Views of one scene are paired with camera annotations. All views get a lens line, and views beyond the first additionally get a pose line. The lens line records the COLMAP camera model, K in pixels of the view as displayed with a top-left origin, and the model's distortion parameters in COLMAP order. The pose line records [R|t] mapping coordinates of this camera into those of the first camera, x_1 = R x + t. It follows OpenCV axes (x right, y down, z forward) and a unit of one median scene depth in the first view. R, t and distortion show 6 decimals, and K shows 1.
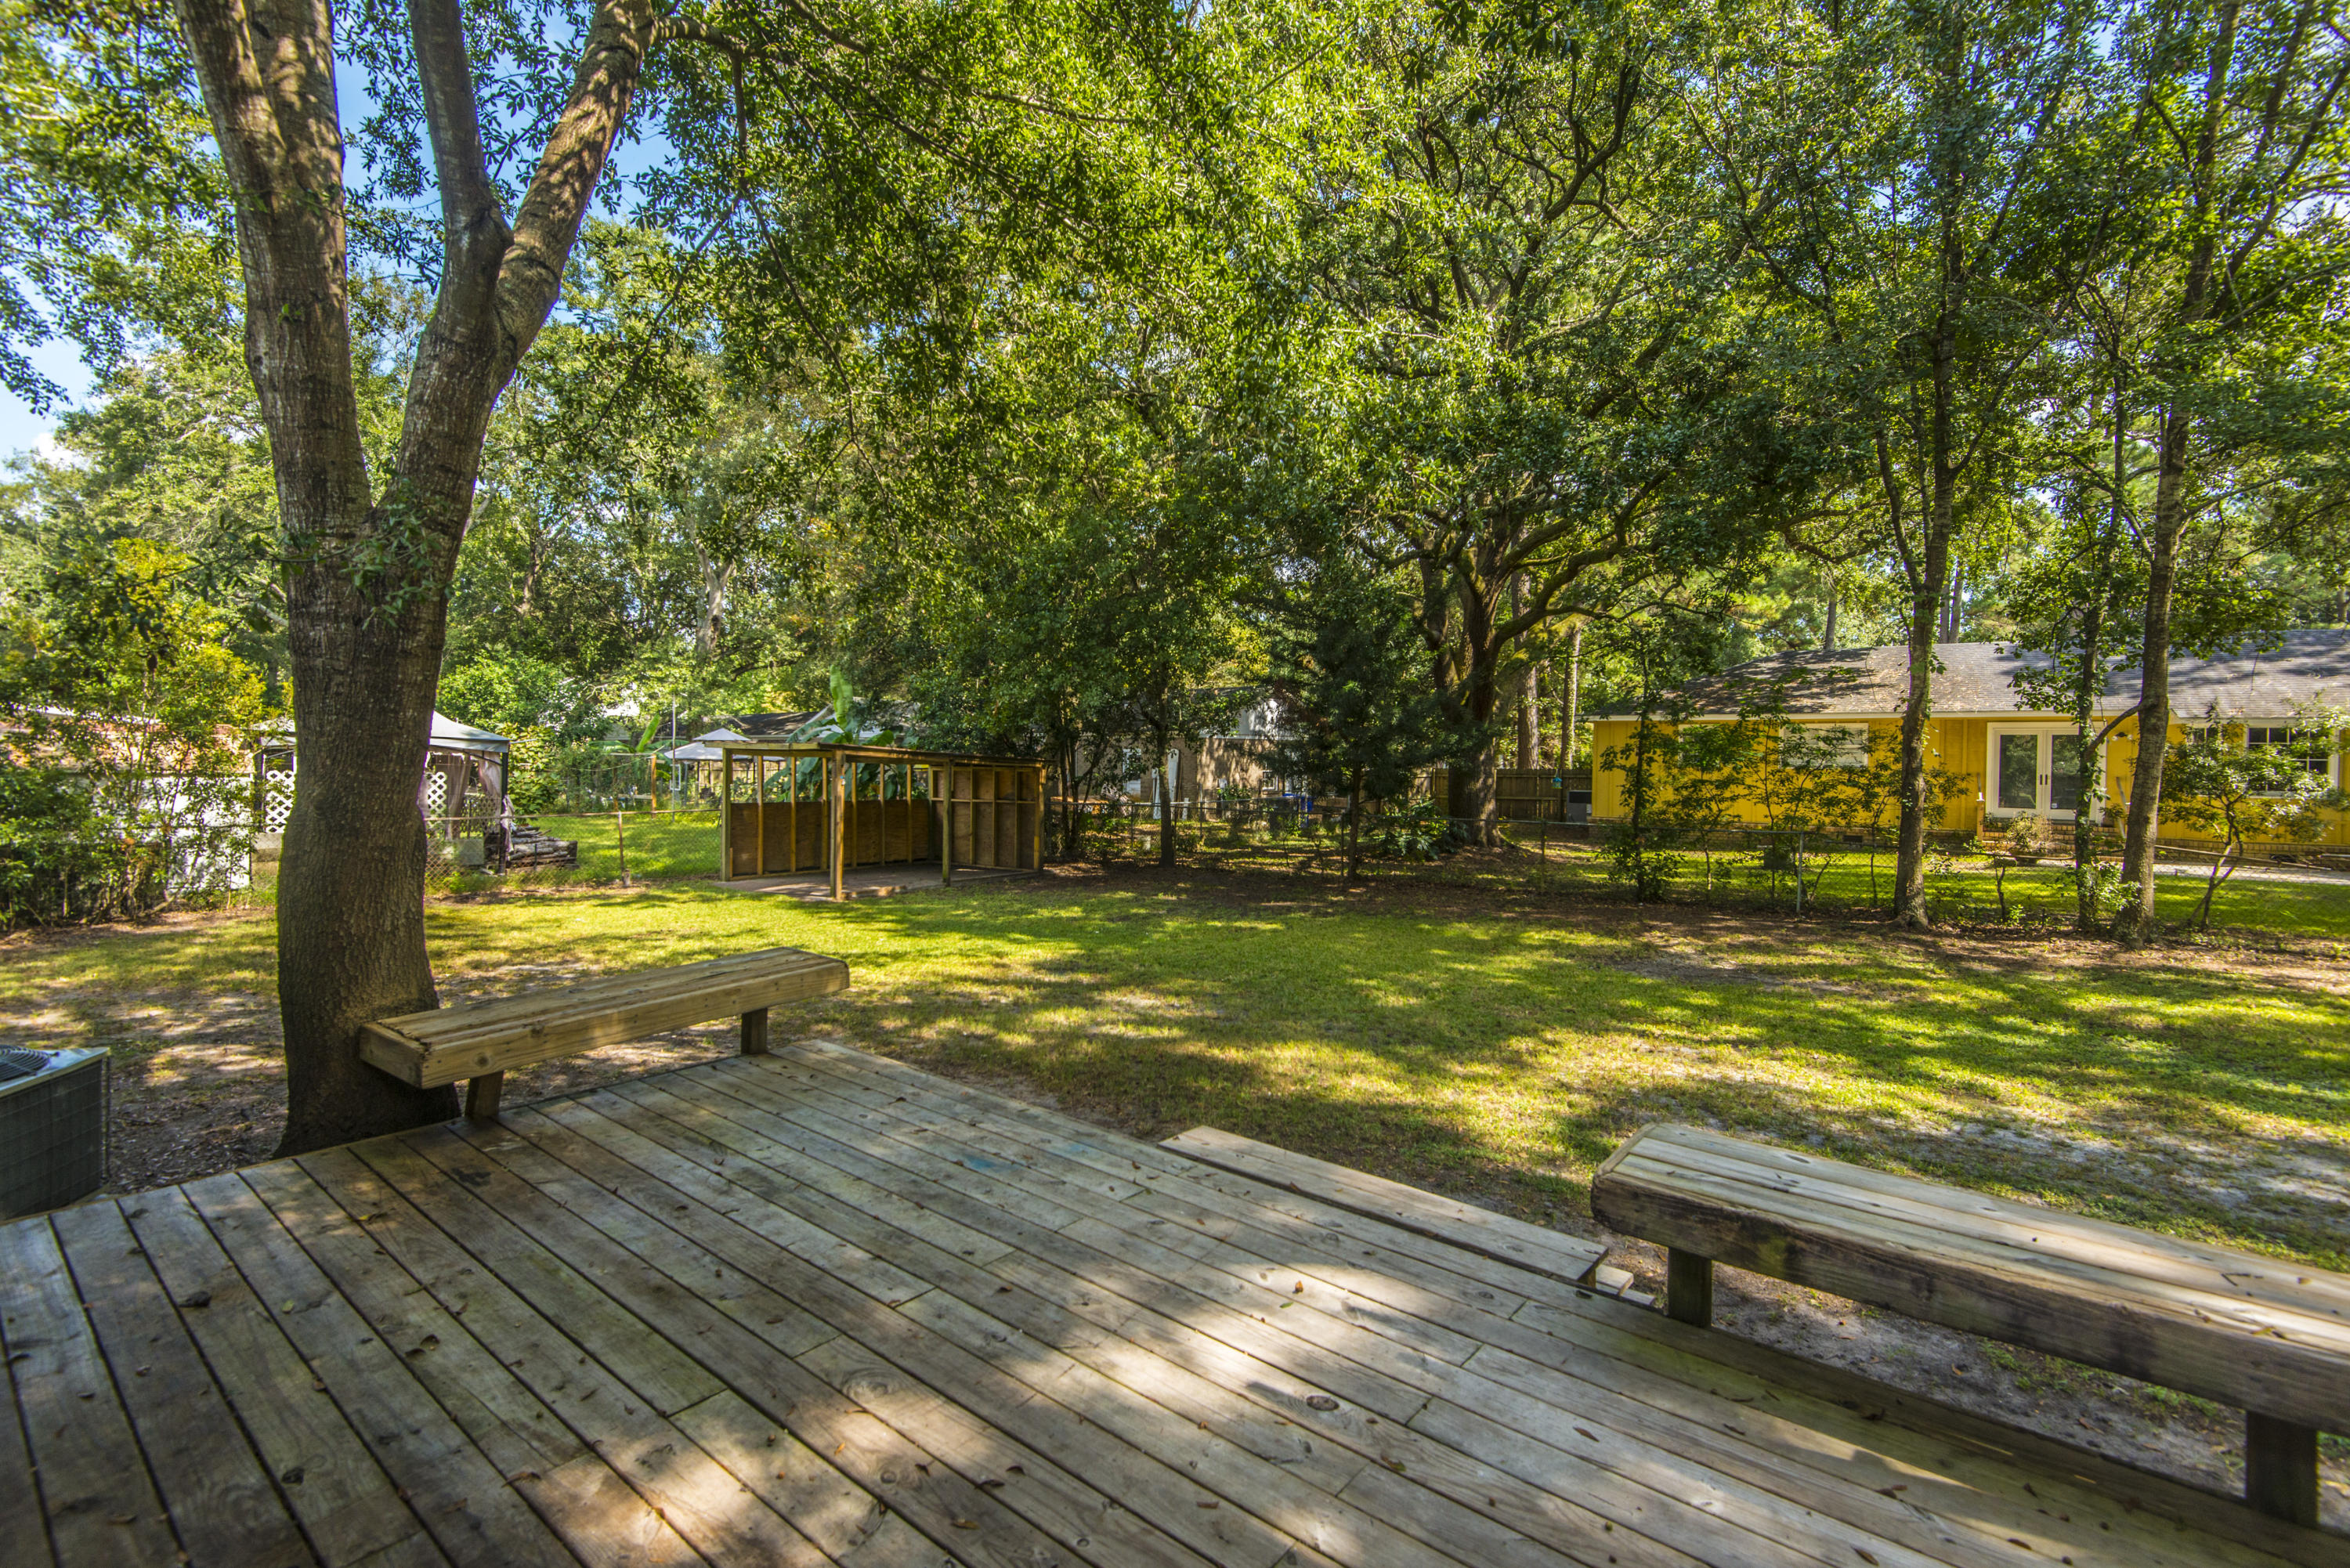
lens RADIAL K [[1065.7, 0, 1182.0], [0, 1065.7, 778.5], [0, 0, 1]] dist [0.061725, -0.037809]
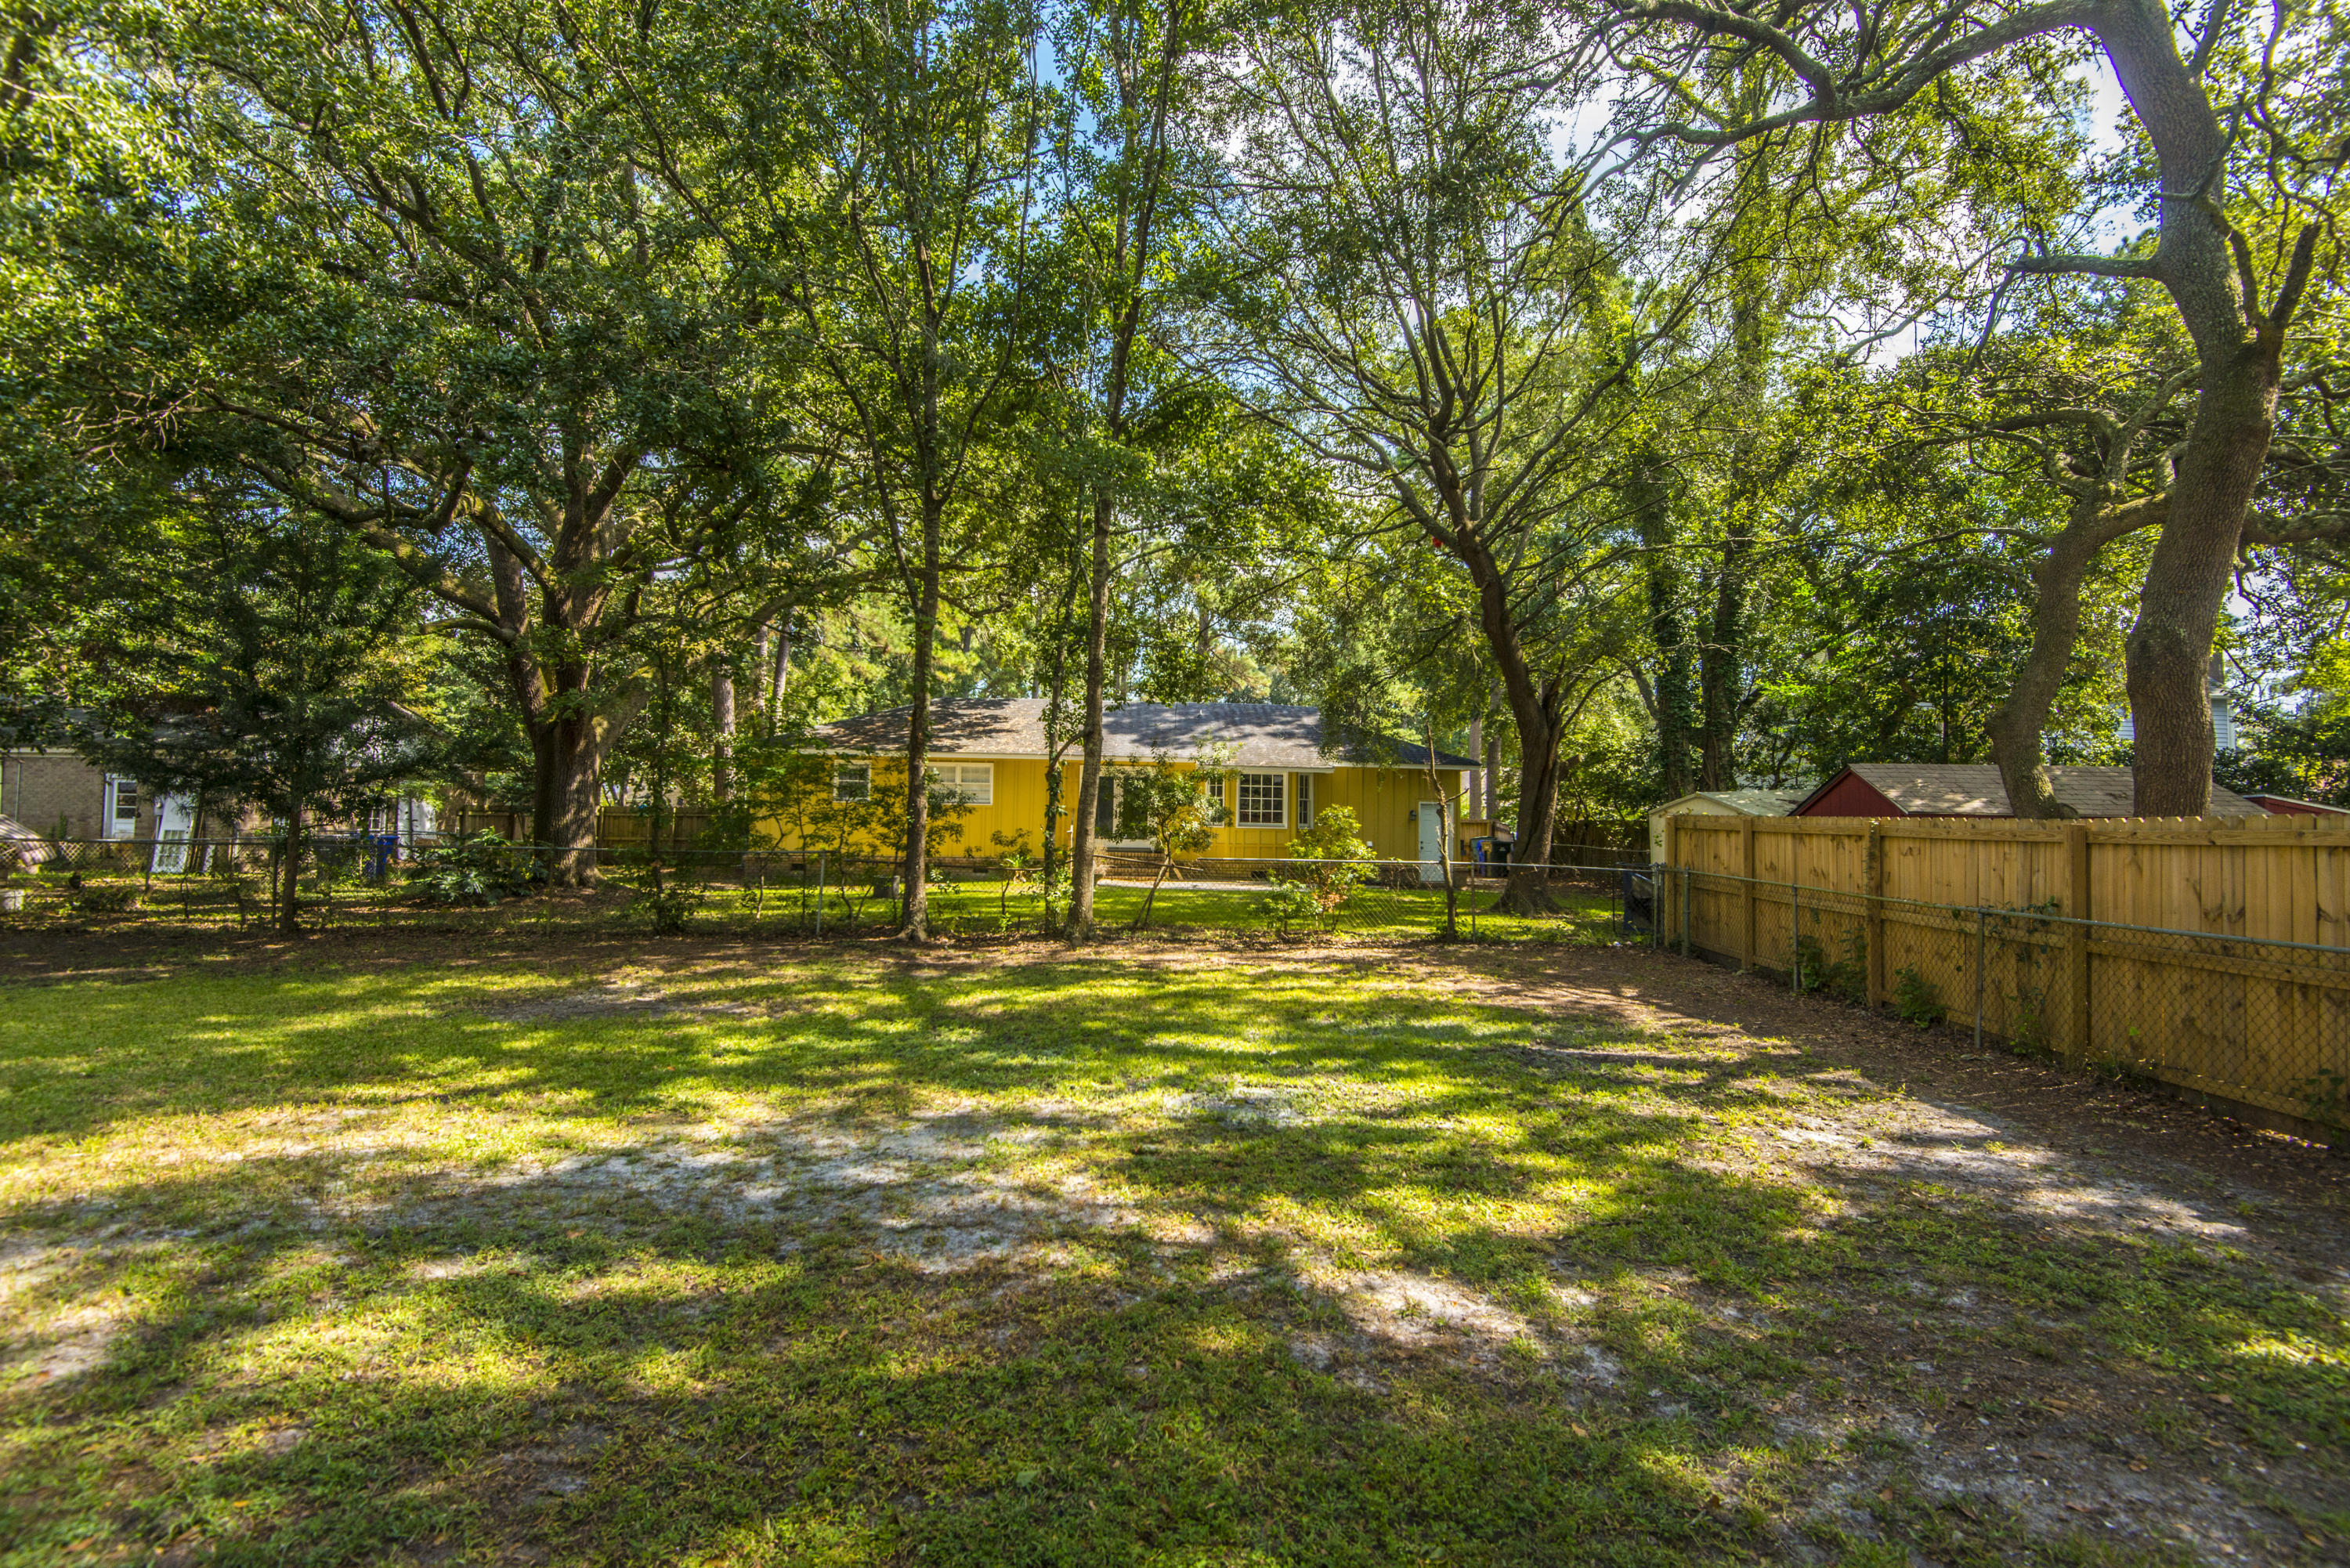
lens RADIAL K [[1063.6, 0, 1178.9], [0, 1063.6, 774.9], [0, 0, 1]] dist [0.042405, -0.018948]
pose [[0.809097, 0.029969, 0.586911, 0.645471], [0.000941, 0.998632, -0.052289, 0.075591], [-0.587675, 0.042859, 0.807961, 0.069283]]
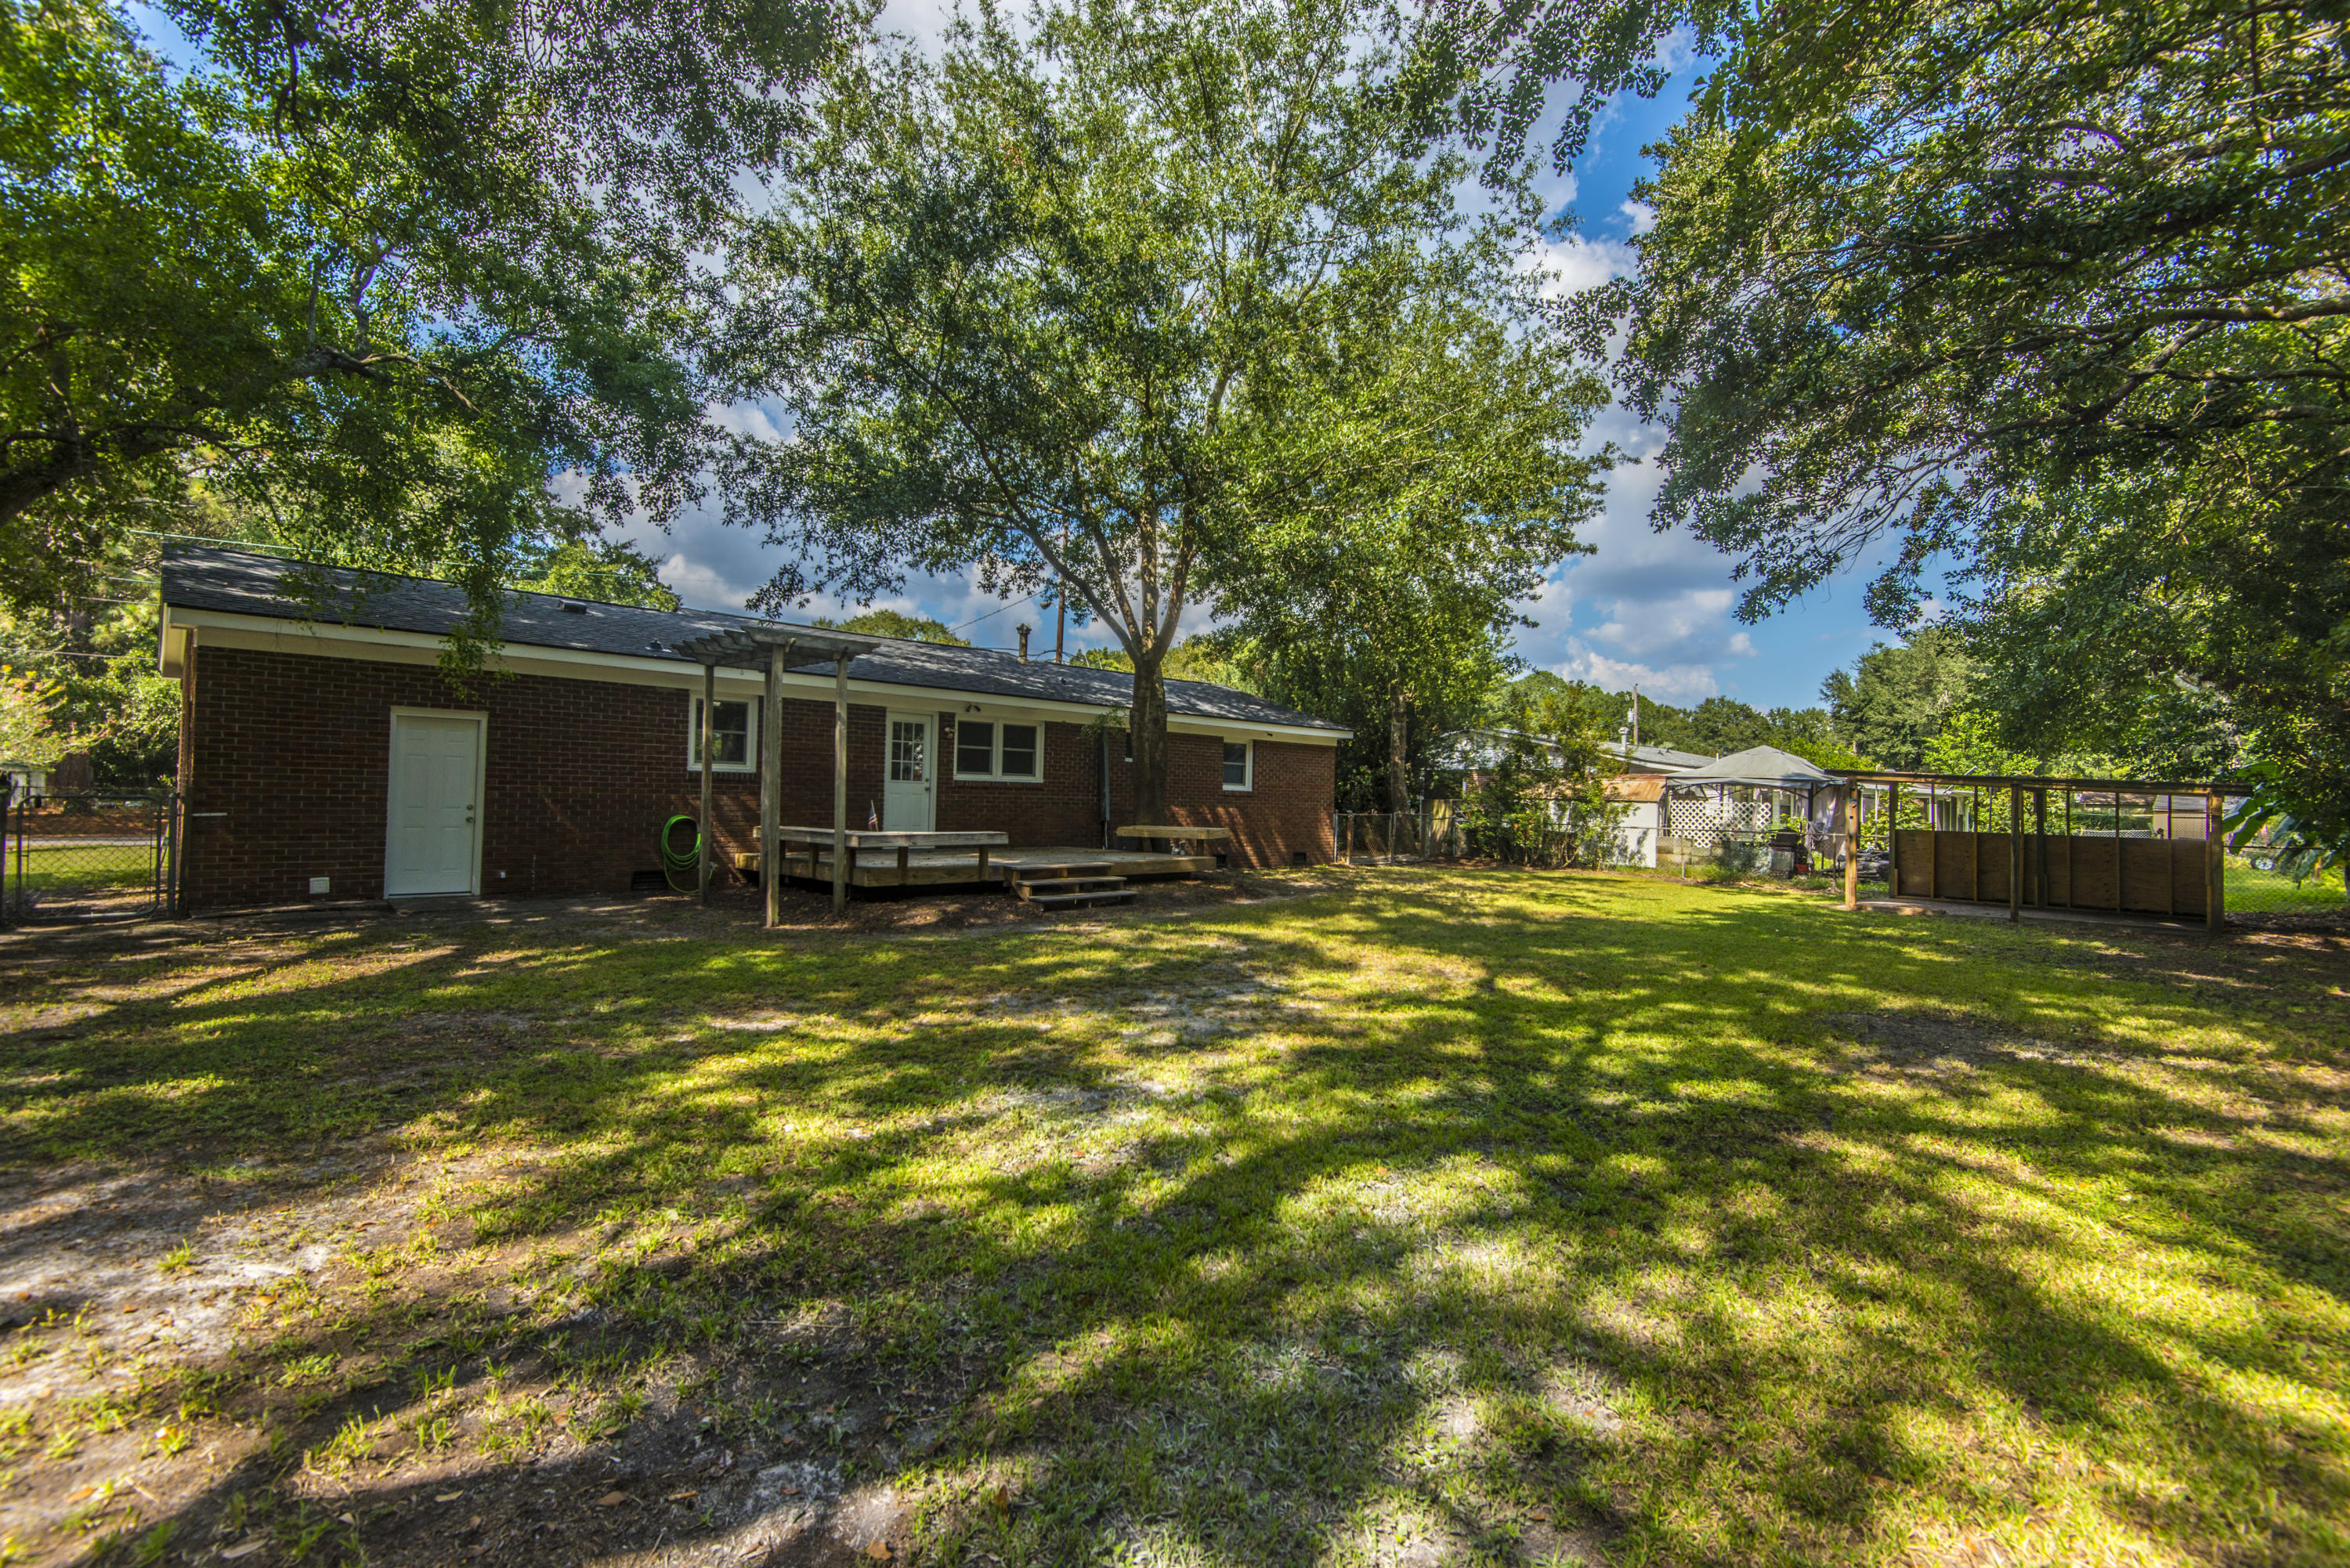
lens RADIAL K [[1063.6, 0, 1178.9], [0, 1063.6, 774.9], [0, 0, 1]] dist [0.042405, -0.018948]
pose [[-0.167296, -0.045131, -0.984873, 2.269690], [-0.047043, 0.998179, -0.037749, 0.096717], [0.984784, 0.040016, -0.169115, 1.146203]]
